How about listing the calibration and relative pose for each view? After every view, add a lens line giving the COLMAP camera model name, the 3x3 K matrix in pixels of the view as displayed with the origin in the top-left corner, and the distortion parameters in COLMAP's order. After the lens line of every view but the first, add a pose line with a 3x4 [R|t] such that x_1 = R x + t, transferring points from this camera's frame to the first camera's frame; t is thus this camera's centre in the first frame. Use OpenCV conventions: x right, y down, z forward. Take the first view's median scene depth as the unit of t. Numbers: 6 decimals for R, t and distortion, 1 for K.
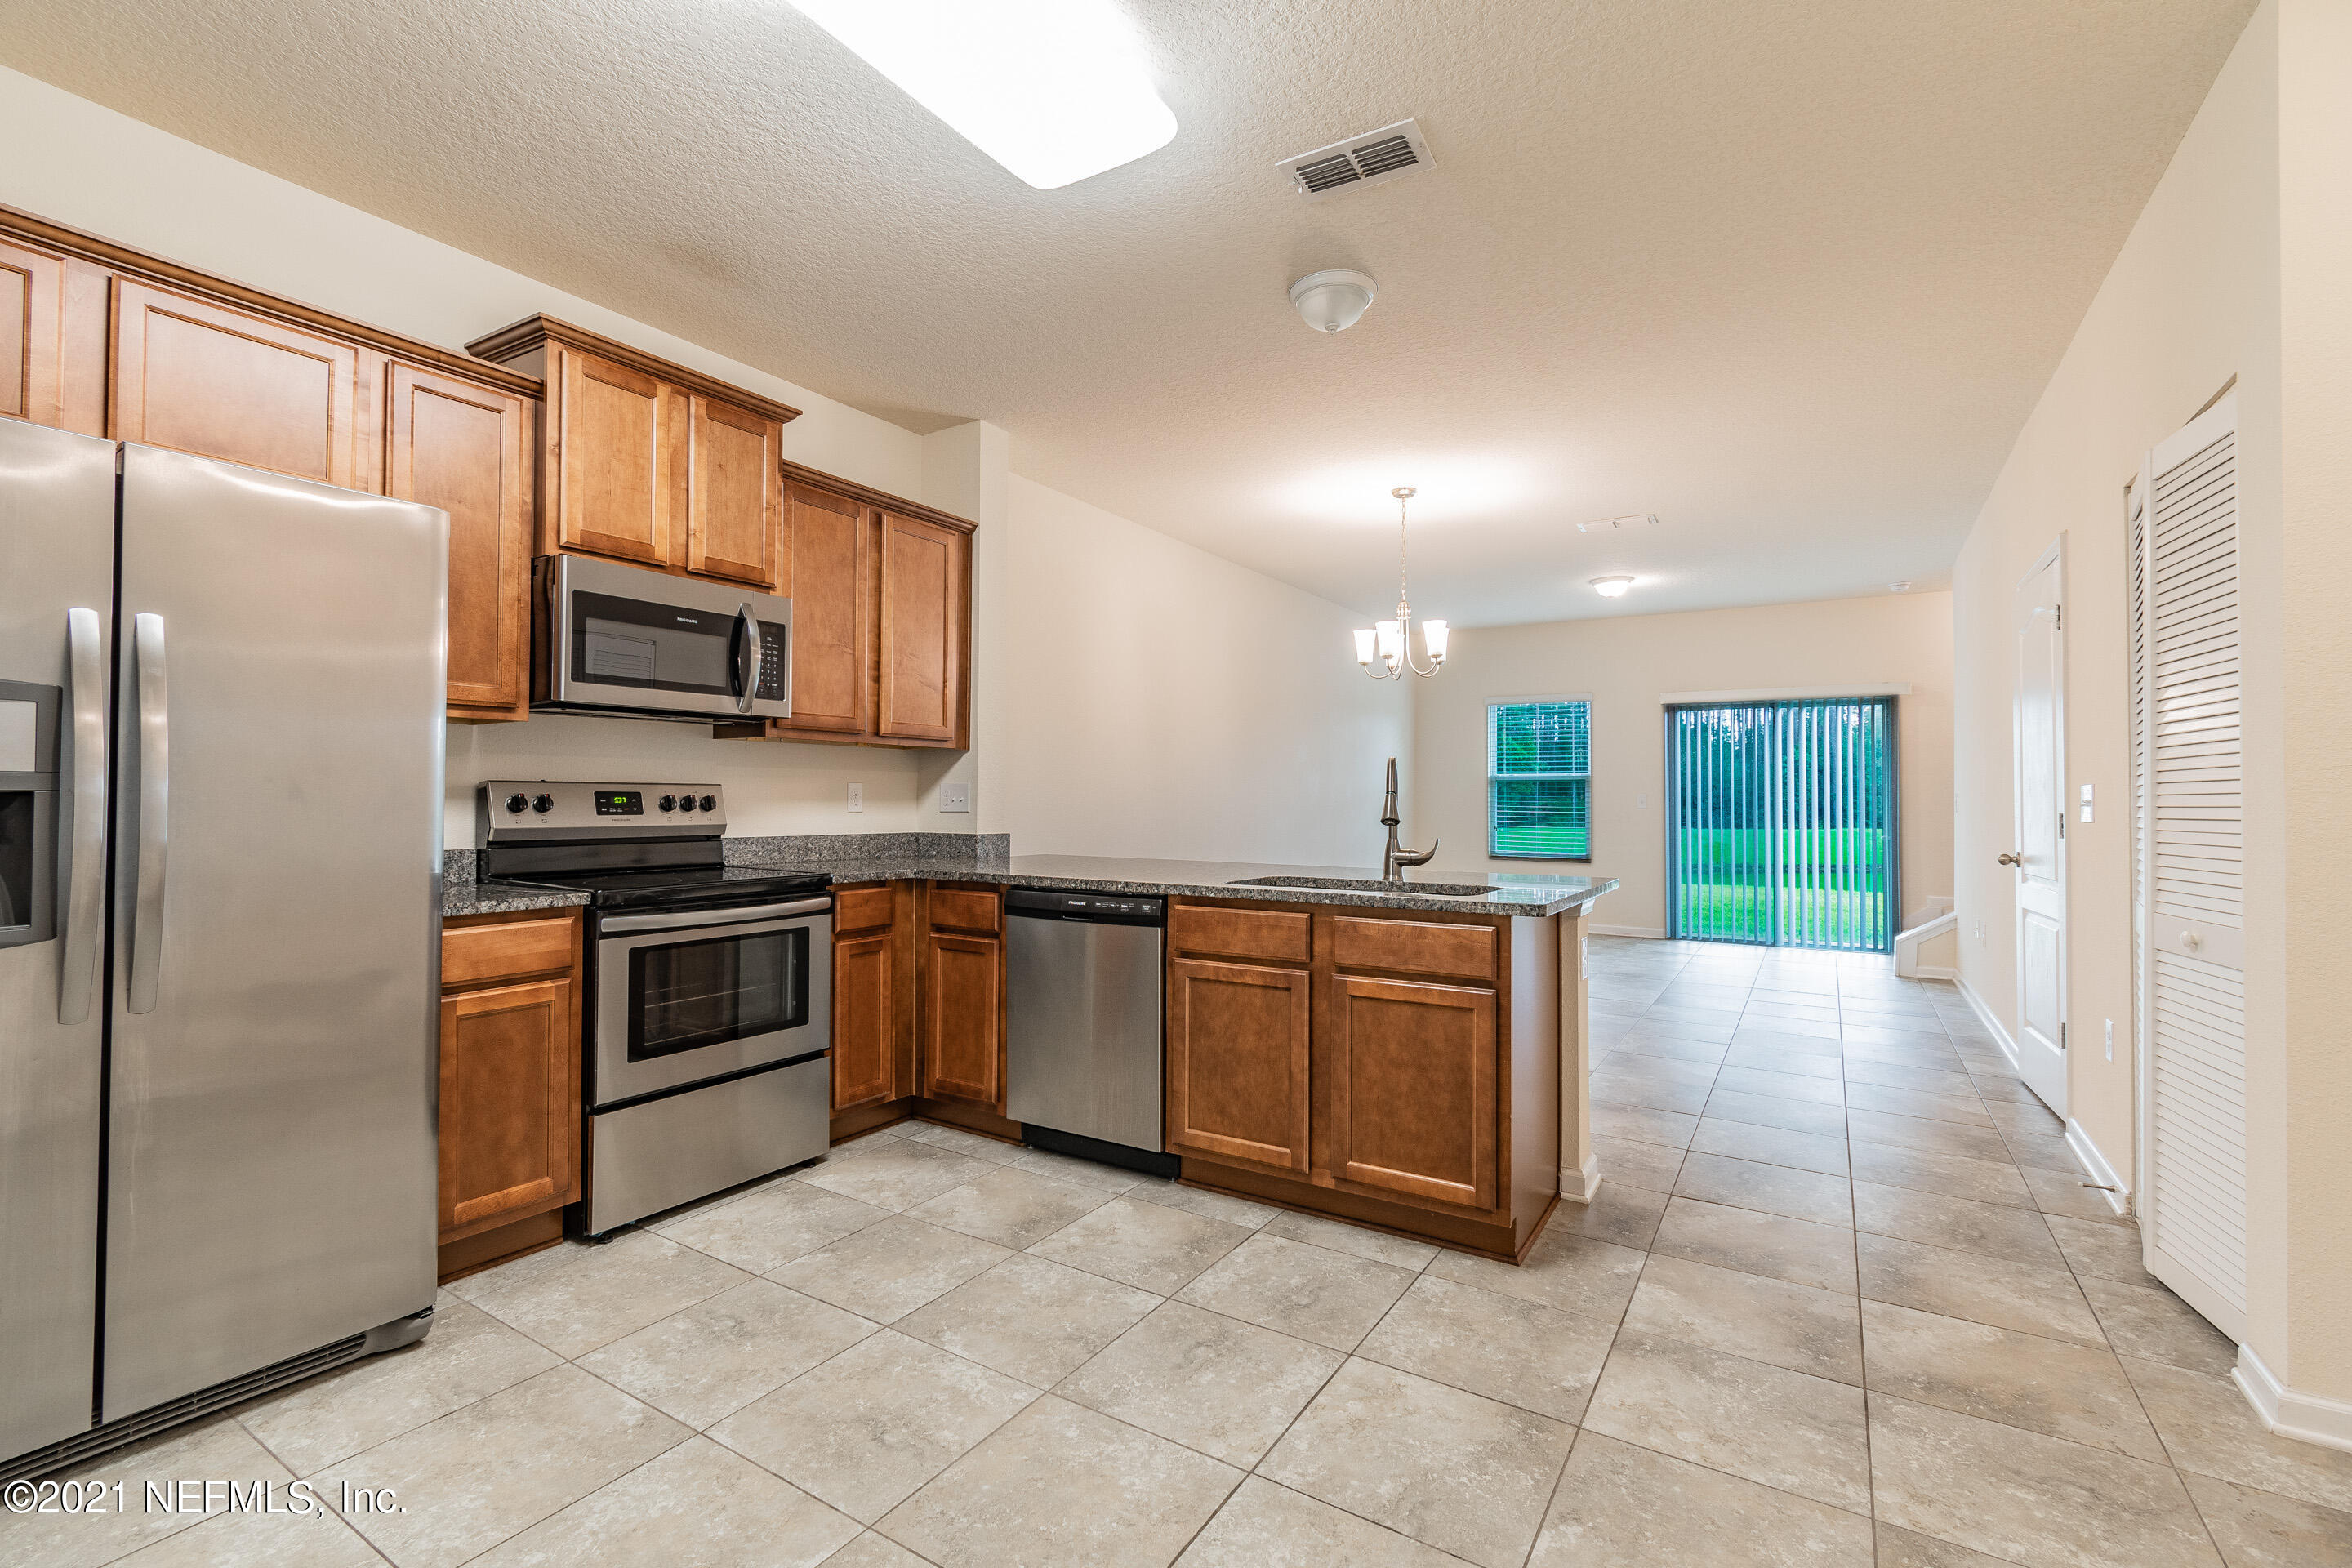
lens RADIAL K [[1033.5, 0, 1152.9], [0, 1033.5, 779.8], [0, 0, 1]] dist [0.000421, -0.001050]
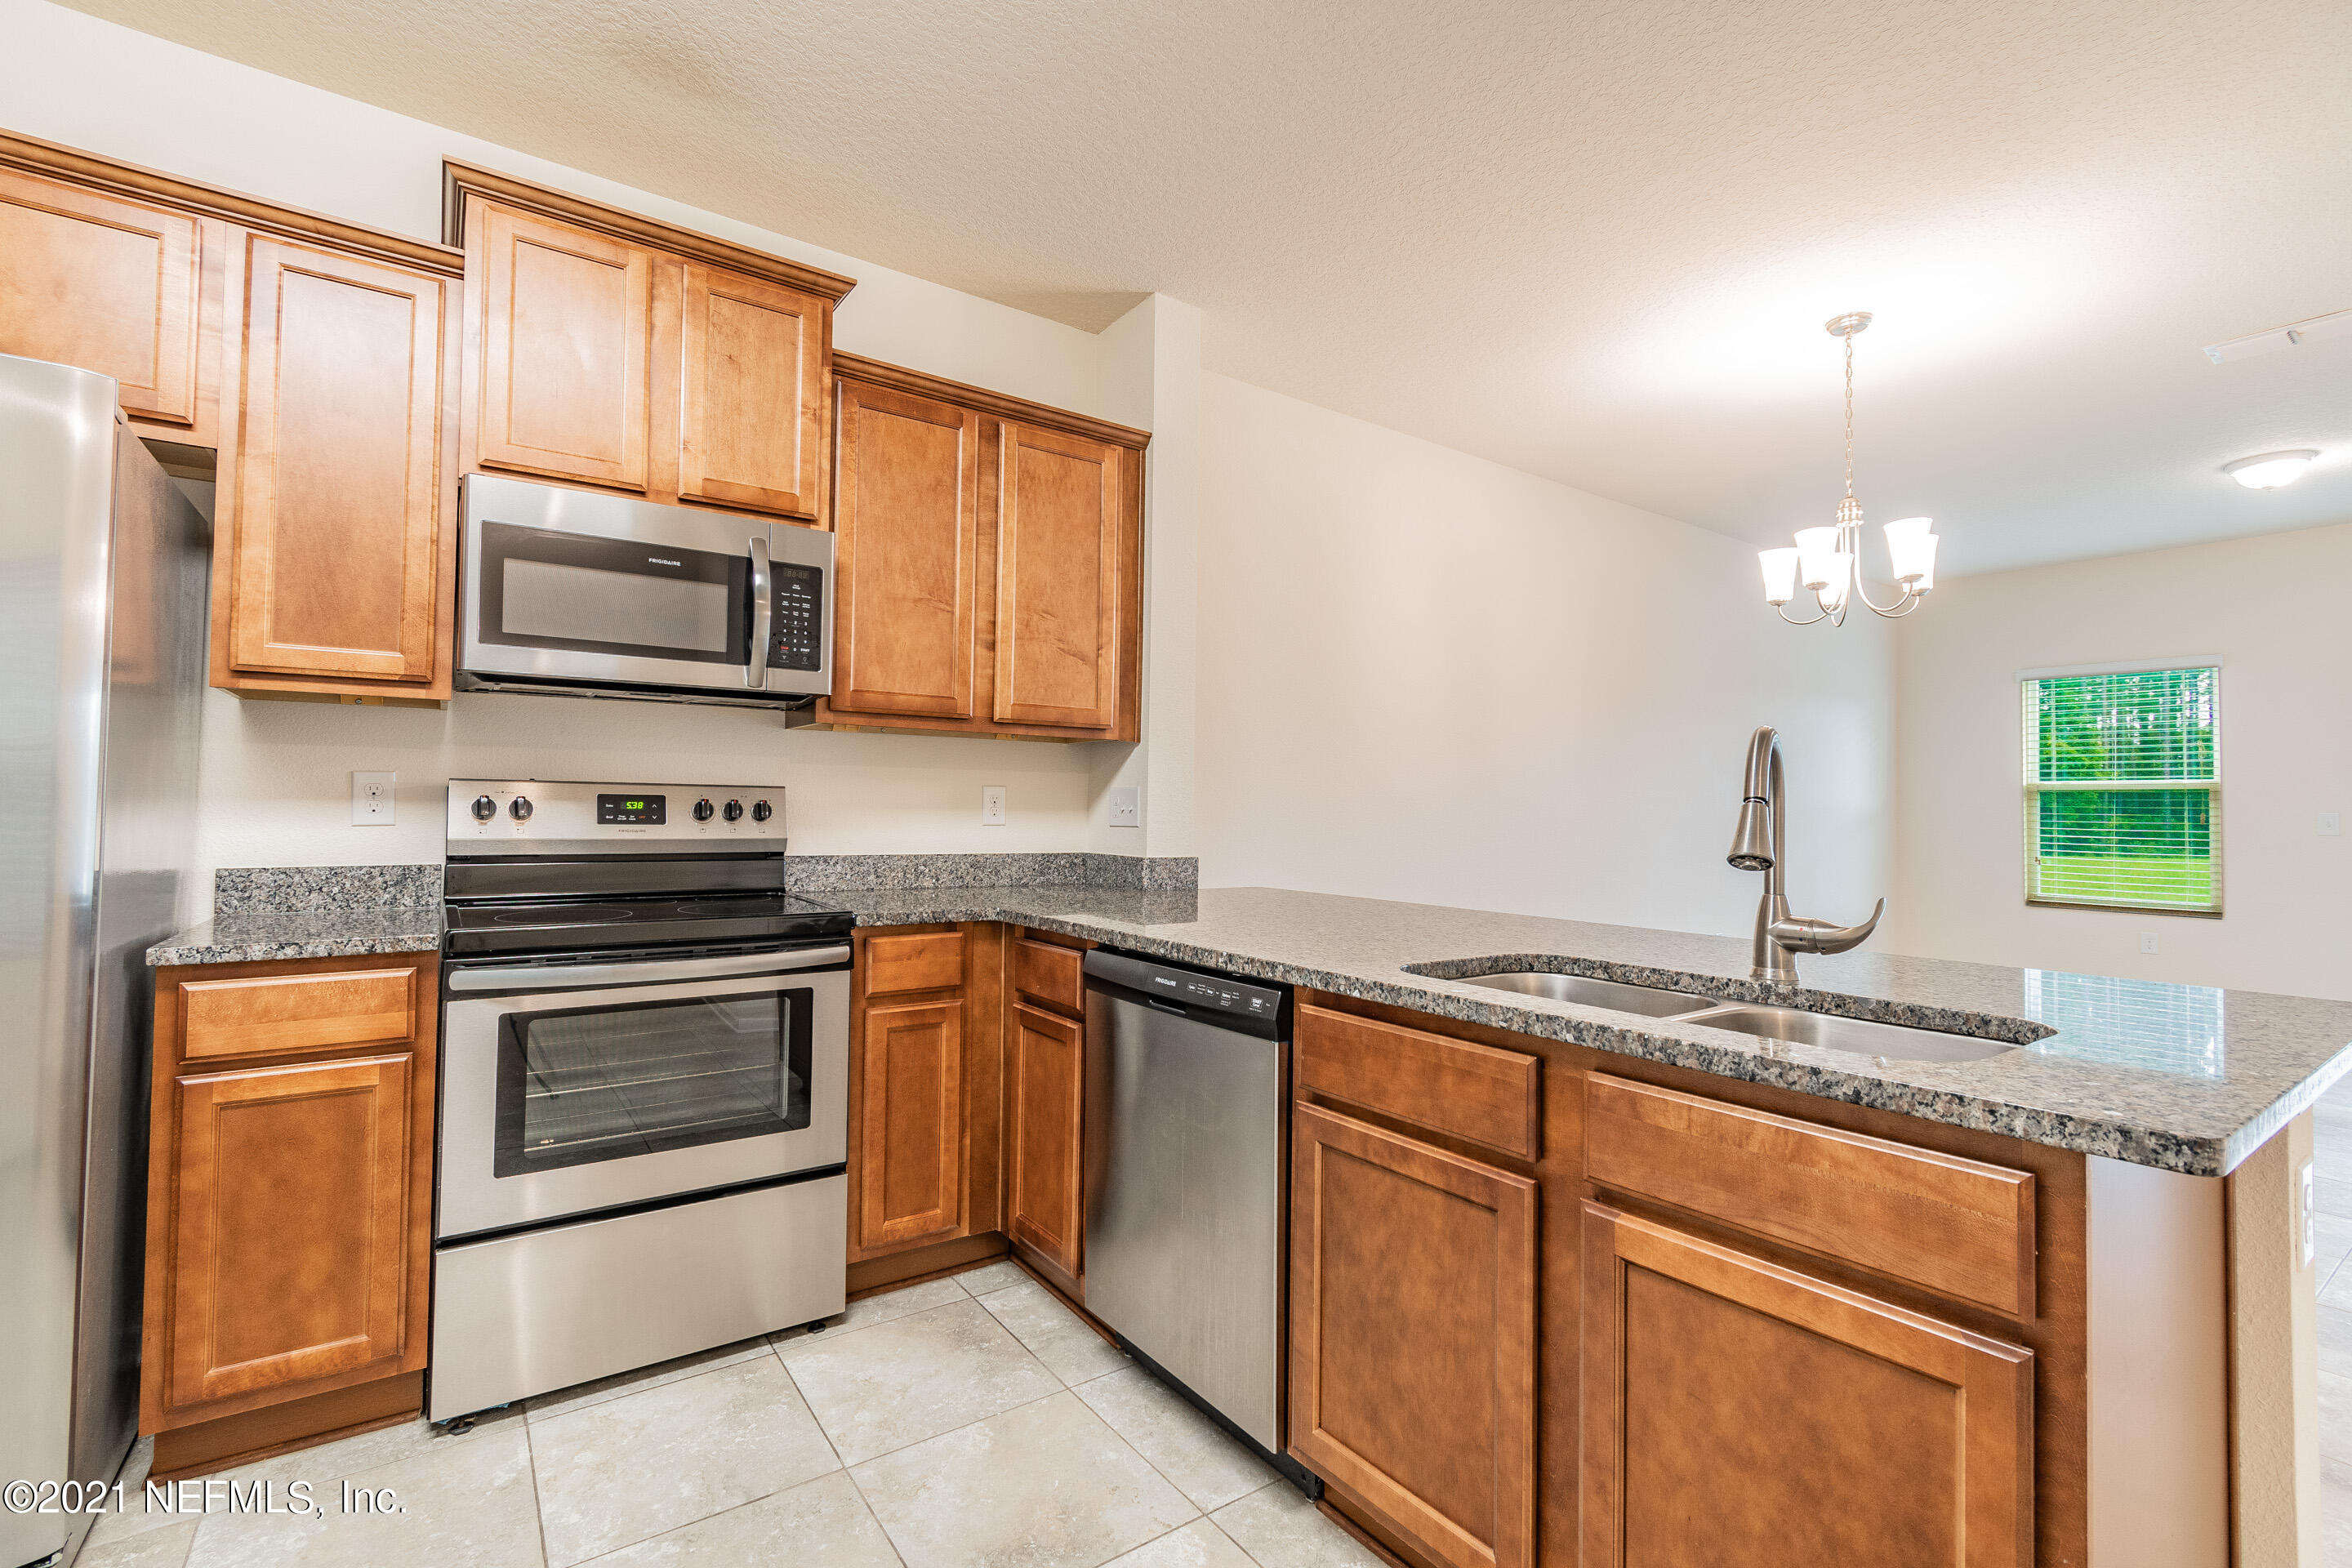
lens RADIAL K [[1033.5, 0, 1152.9], [0, 1033.5, 779.8], [0, 0, 1]] dist [0.000421, -0.001050]
pose [[0.925592, -0.002300, -0.378517, 0.163628], [-0.002470, 0.999924, -0.012116, 0.010104], [0.378515, 0.012149, 0.925515, 0.487050]]
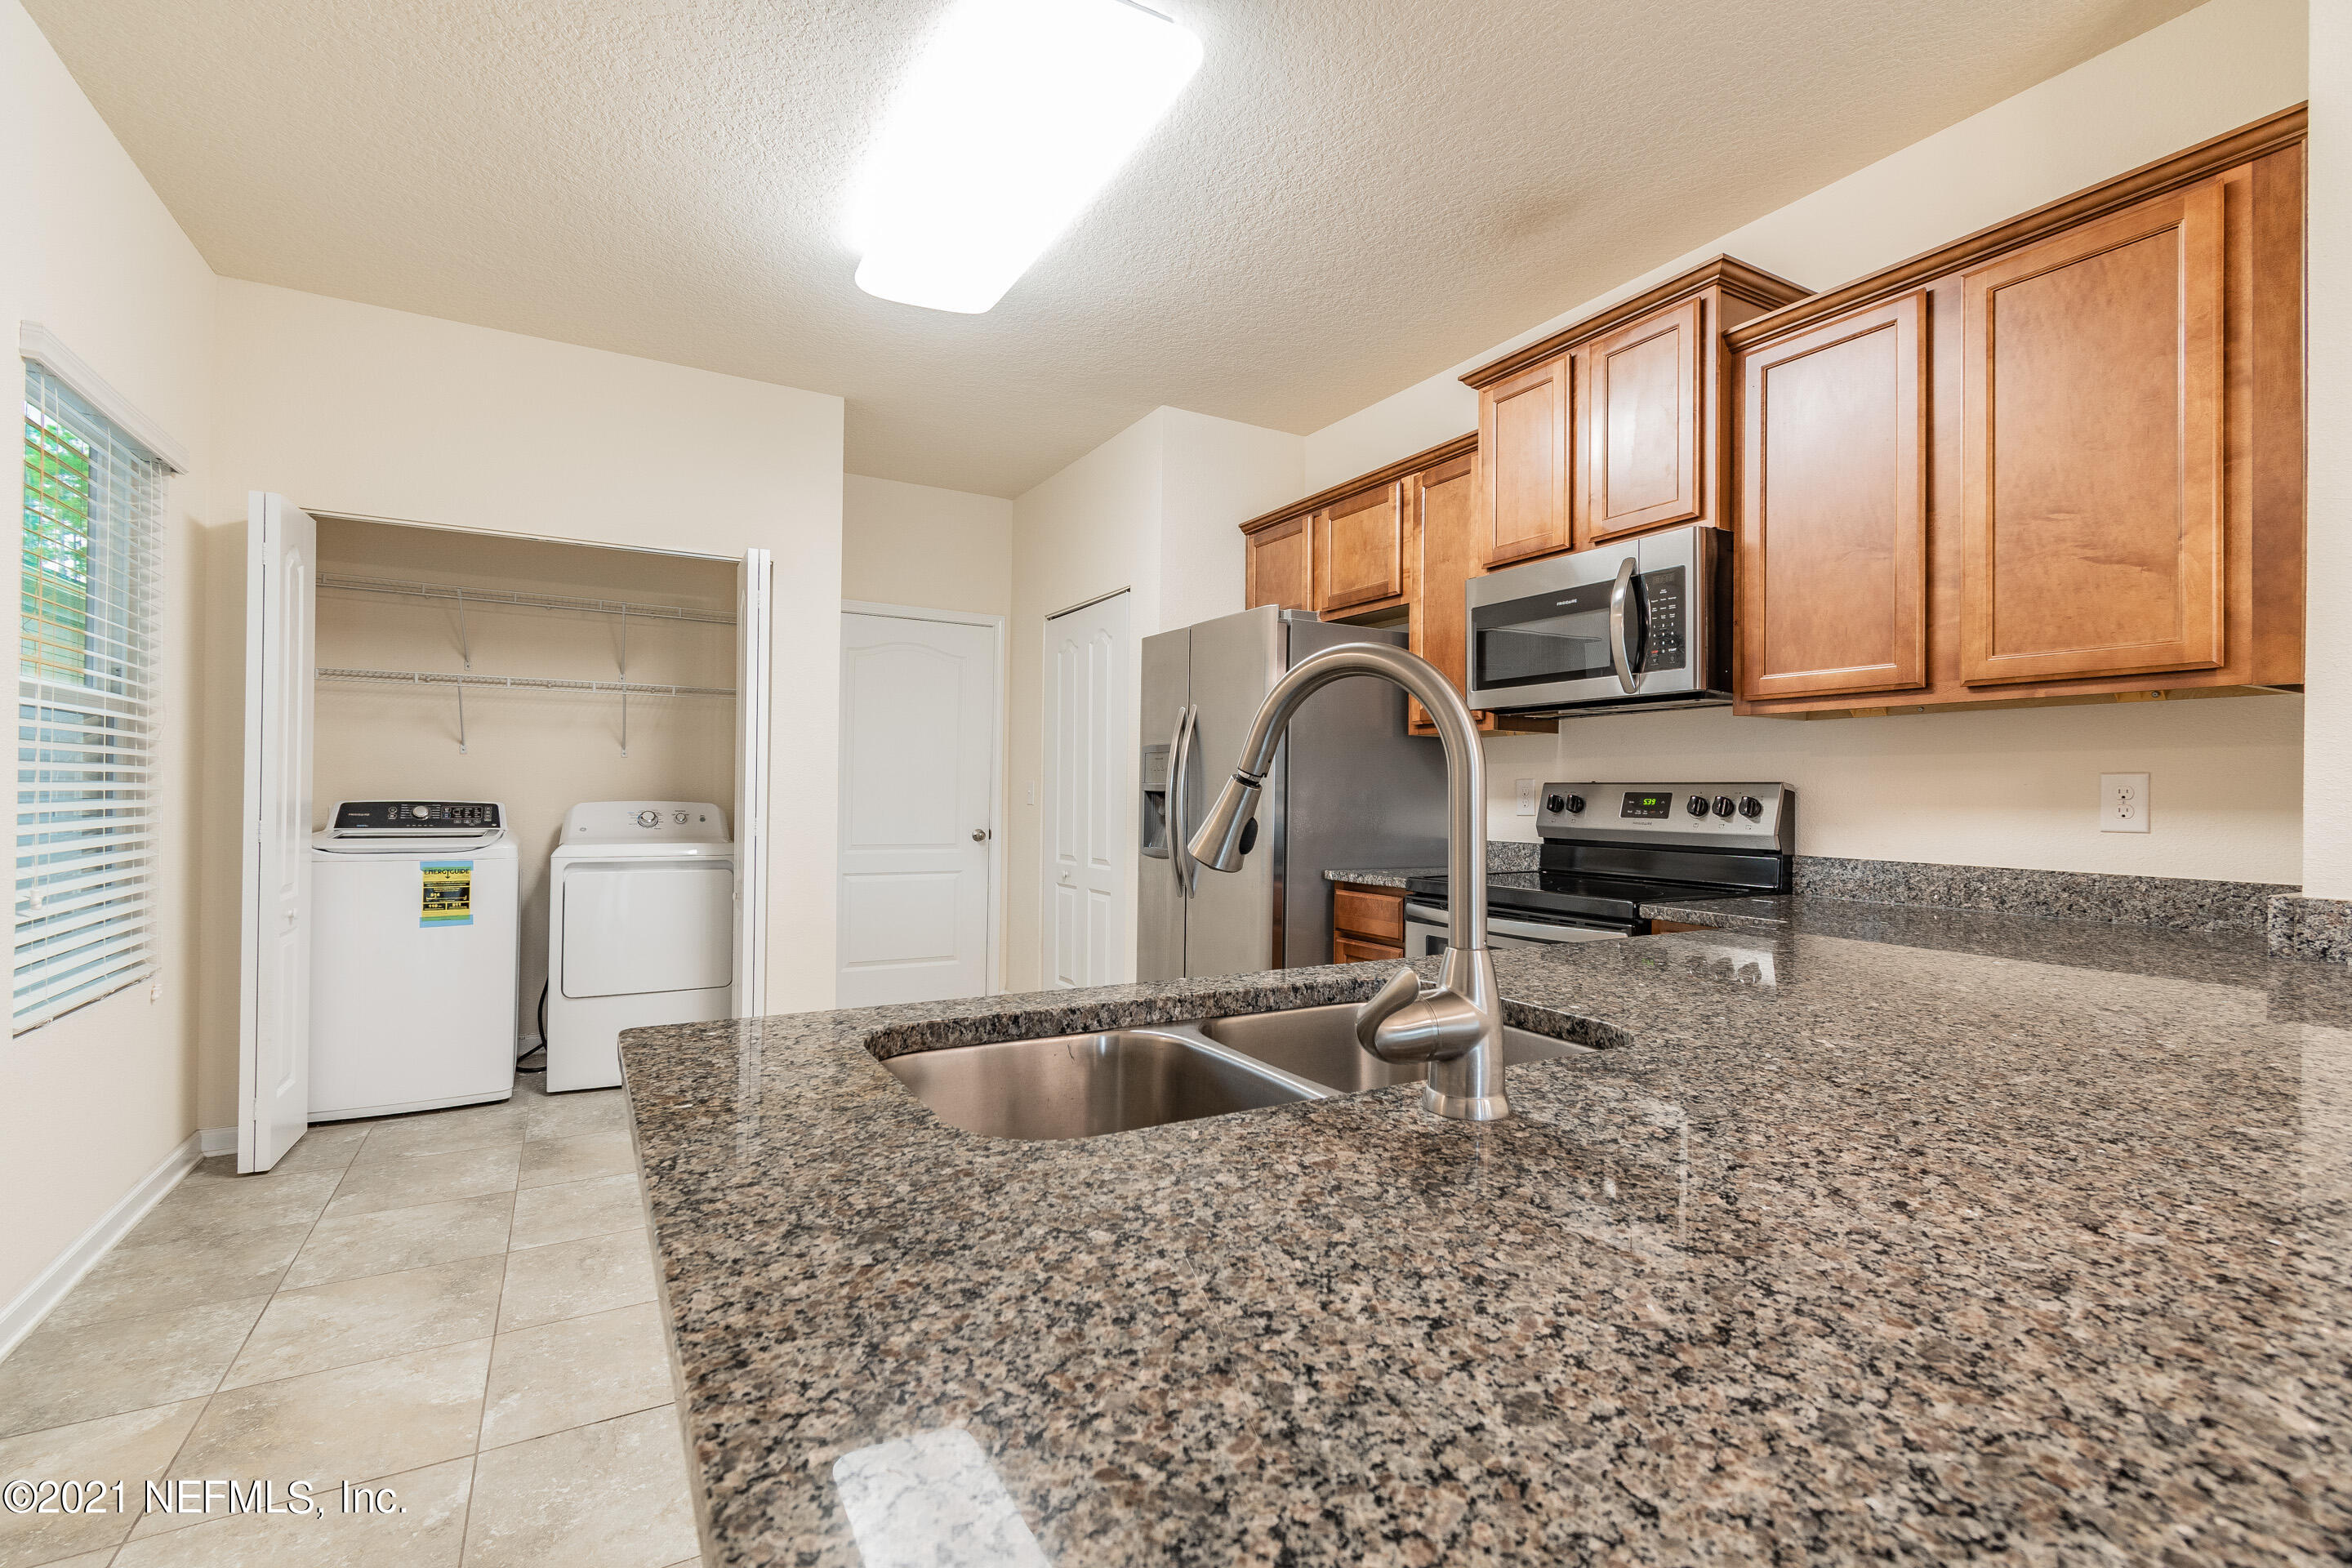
lens RADIAL K [[1040.8, 0, 1167.7], [0, 1040.8, 783.0], [0, 0, 1]] dist [-0.001023, -0.000638]
pose [[-0.457490, -0.017741, -0.889038, 0.561093], [0.003832, 0.999752, -0.021922, 0.024686], [0.889207, -0.013436, -0.457308, 1.192991]]
